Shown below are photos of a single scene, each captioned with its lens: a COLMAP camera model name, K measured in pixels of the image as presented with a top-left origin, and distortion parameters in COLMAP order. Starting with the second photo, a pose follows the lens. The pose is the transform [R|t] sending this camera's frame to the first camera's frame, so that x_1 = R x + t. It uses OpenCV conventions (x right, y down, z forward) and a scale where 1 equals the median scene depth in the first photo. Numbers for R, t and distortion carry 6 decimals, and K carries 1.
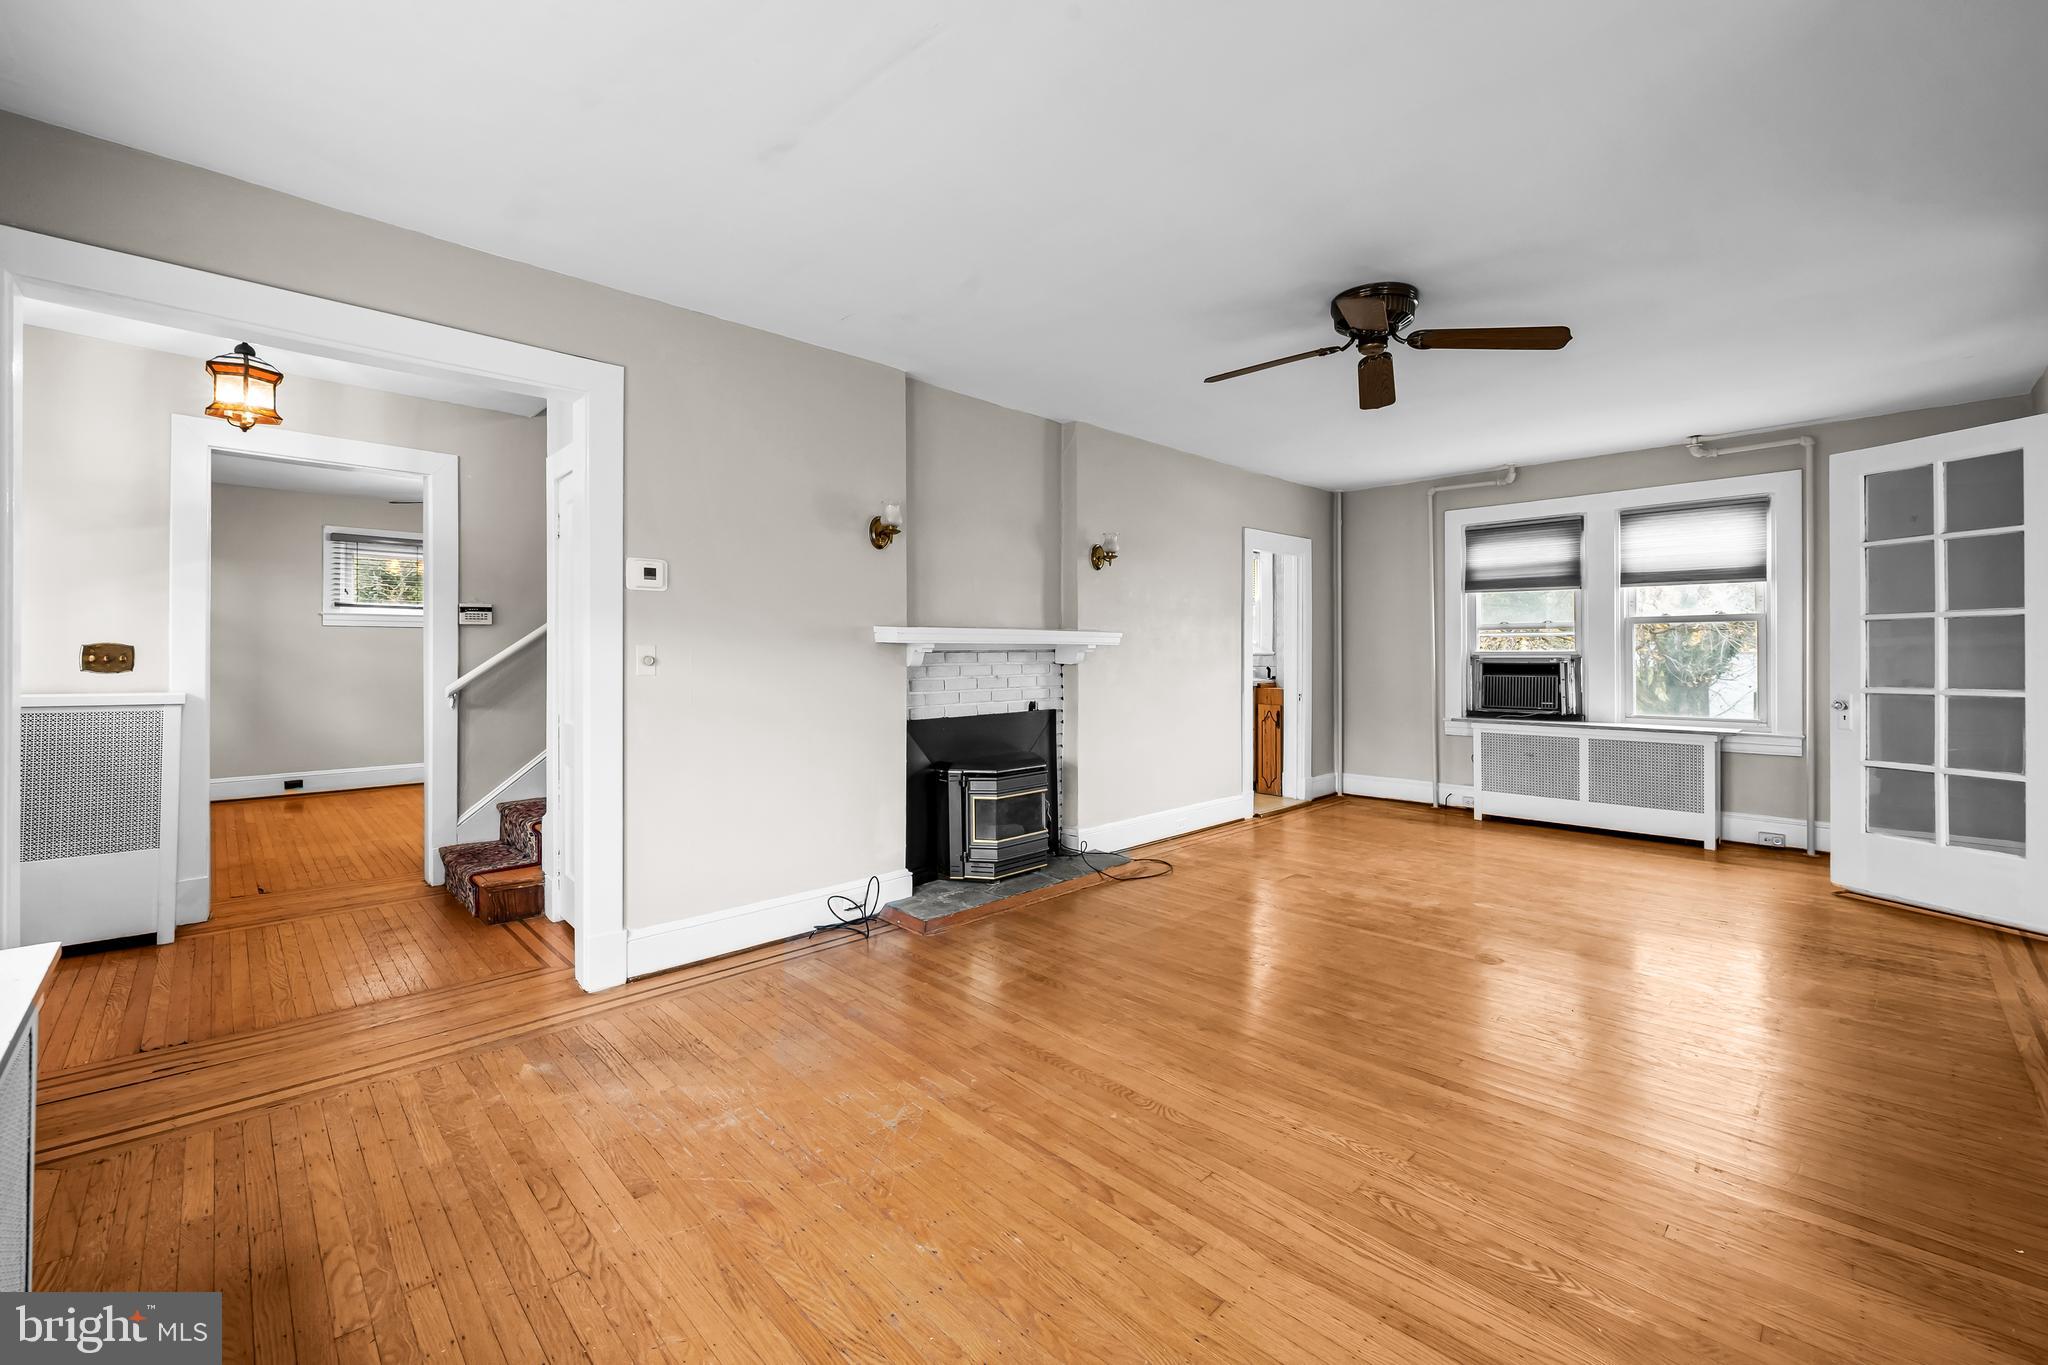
lens RADIAL K [[840.0, 0, 1027.1], [0, 840.0, 647.3], [0, 0, 1]] dist [-0.007005, 0.000216]
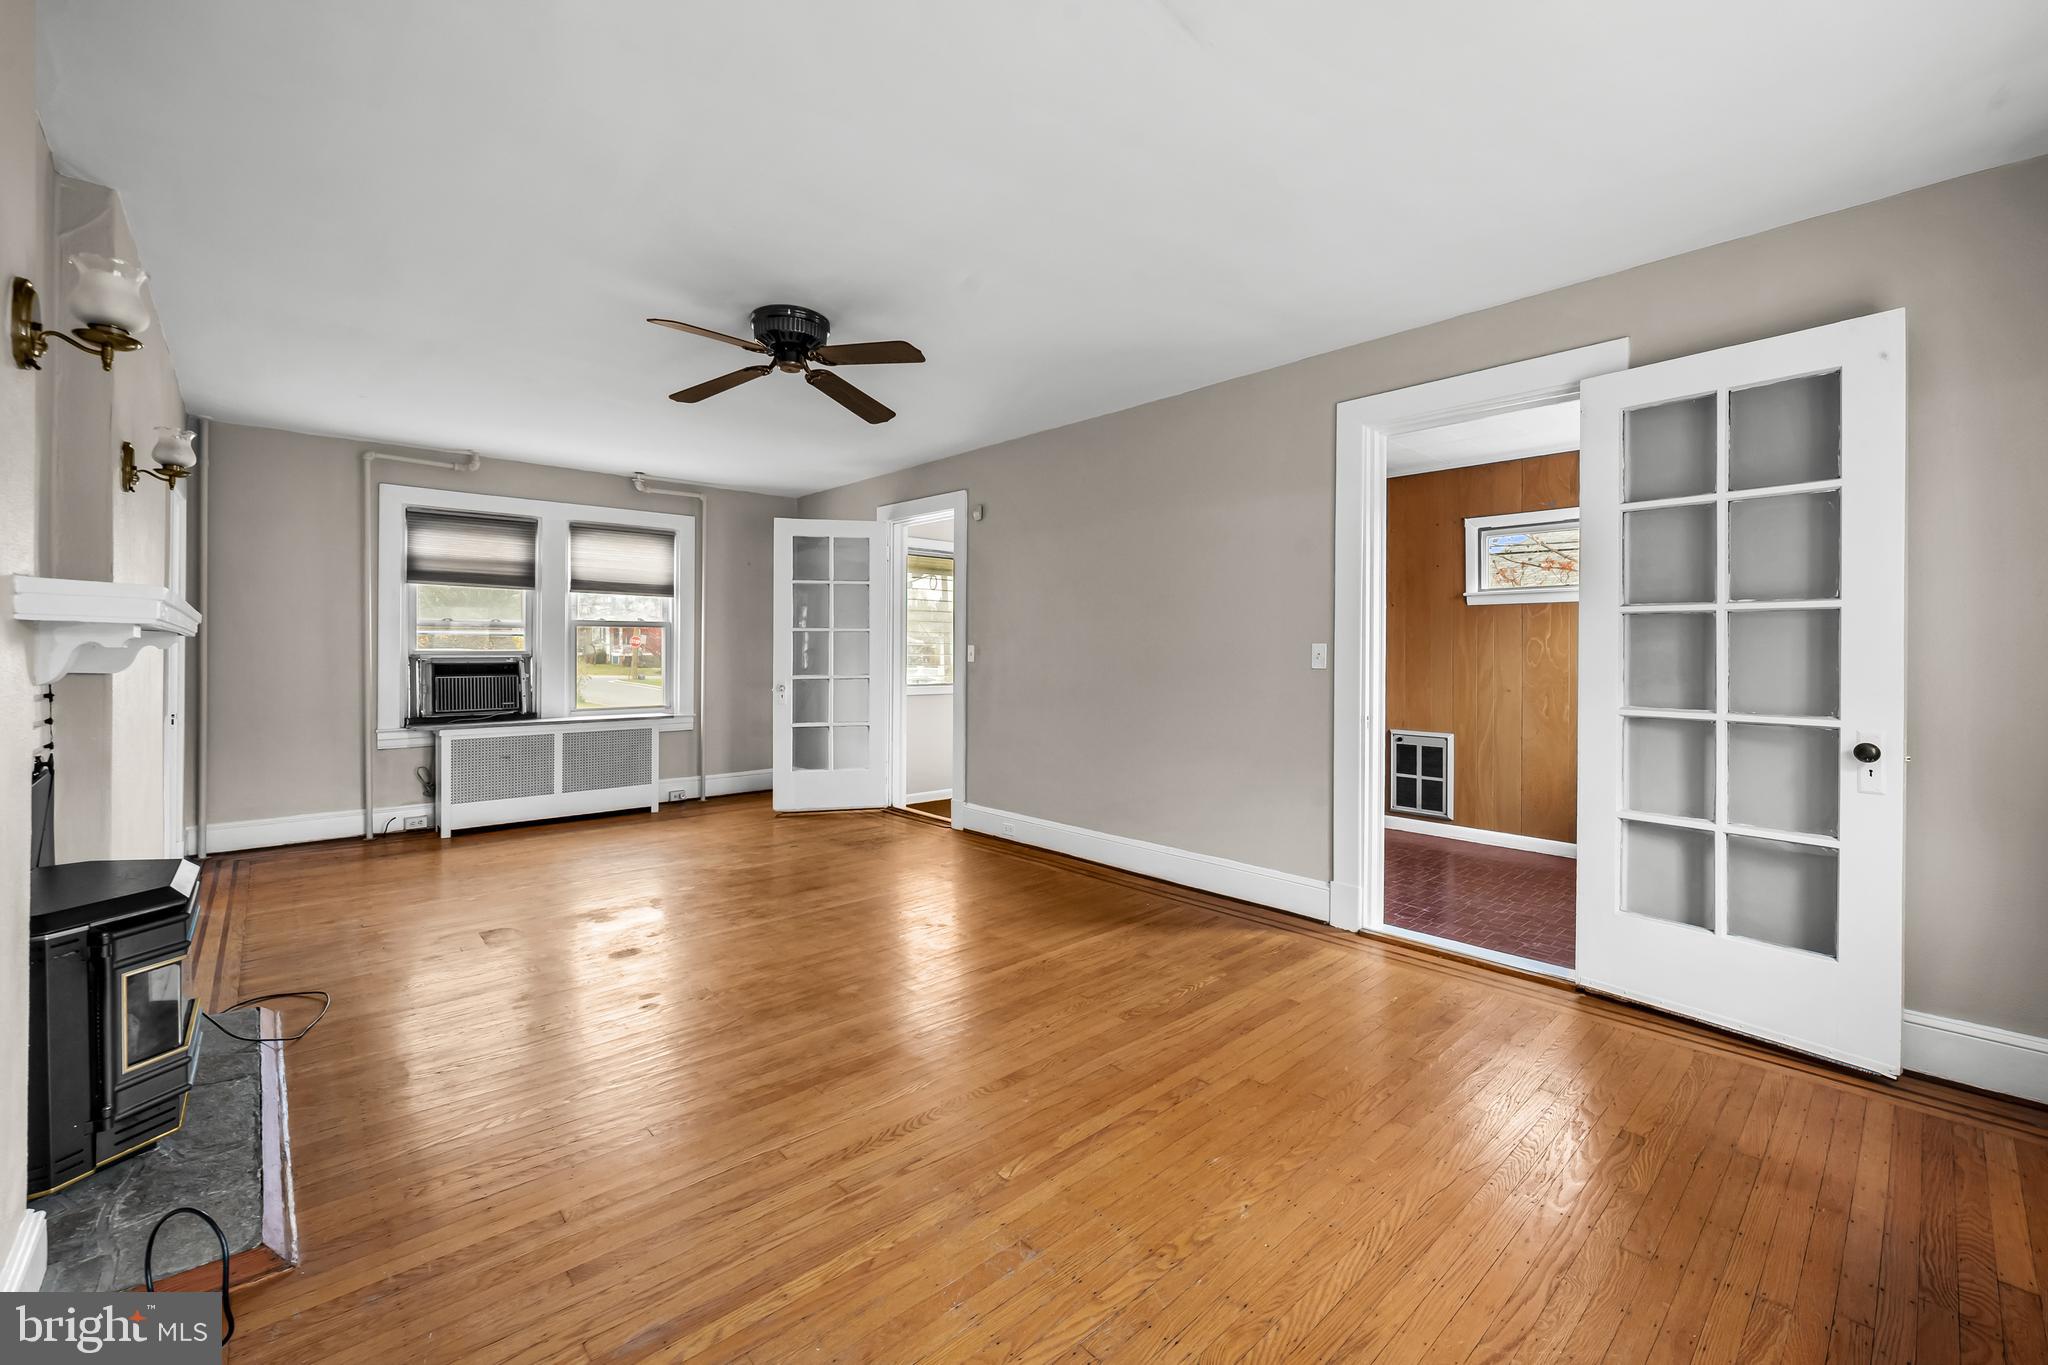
lens RADIAL K [[840.0, 0, 1020.5], [0, 840.0, 650.2], [0, 0, 1]] dist [-0.007005, 0.000216]
pose [[0.038070, 0.003236, 0.999270, -0.360129], [-0.008163, 0.999962, -0.002928, 0.002236], [-0.999242, -0.008045, 0.038095, 0.374735]]
